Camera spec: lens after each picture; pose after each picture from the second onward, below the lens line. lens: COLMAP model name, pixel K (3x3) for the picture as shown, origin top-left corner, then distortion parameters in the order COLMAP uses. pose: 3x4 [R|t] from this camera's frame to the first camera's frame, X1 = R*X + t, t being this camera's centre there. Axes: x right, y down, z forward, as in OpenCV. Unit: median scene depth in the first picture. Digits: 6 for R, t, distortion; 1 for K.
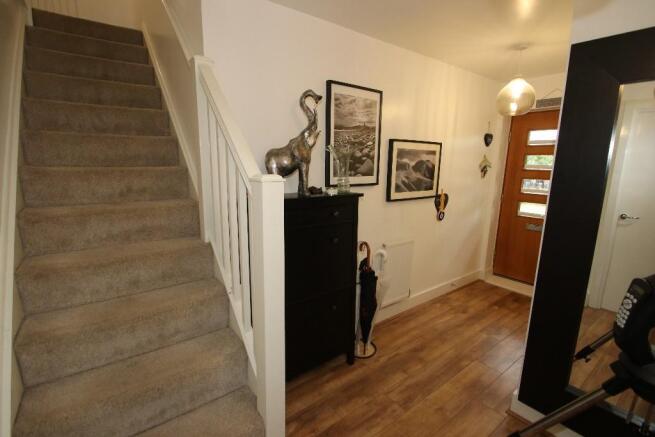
lens RADIAL K [[300.5, 0, 320.1], [0, 300.5, 217.0], [0, 0, 1]] dist [0.004390, -0.011610]
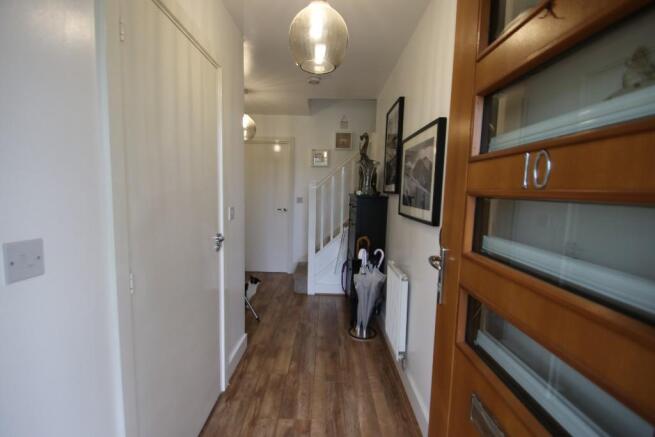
lens RADIAL K [[300.5, 0, 320.1], [0, 300.5, 217.0], [0, 0, 1]] dist [0.004390, -0.011610]
pose [[-0.603769, 0.051471, -0.795496, 1.355319], [-0.178192, 0.963948, 0.197615, -0.222462], [0.776988, 0.261065, -0.572830, 1.717471]]
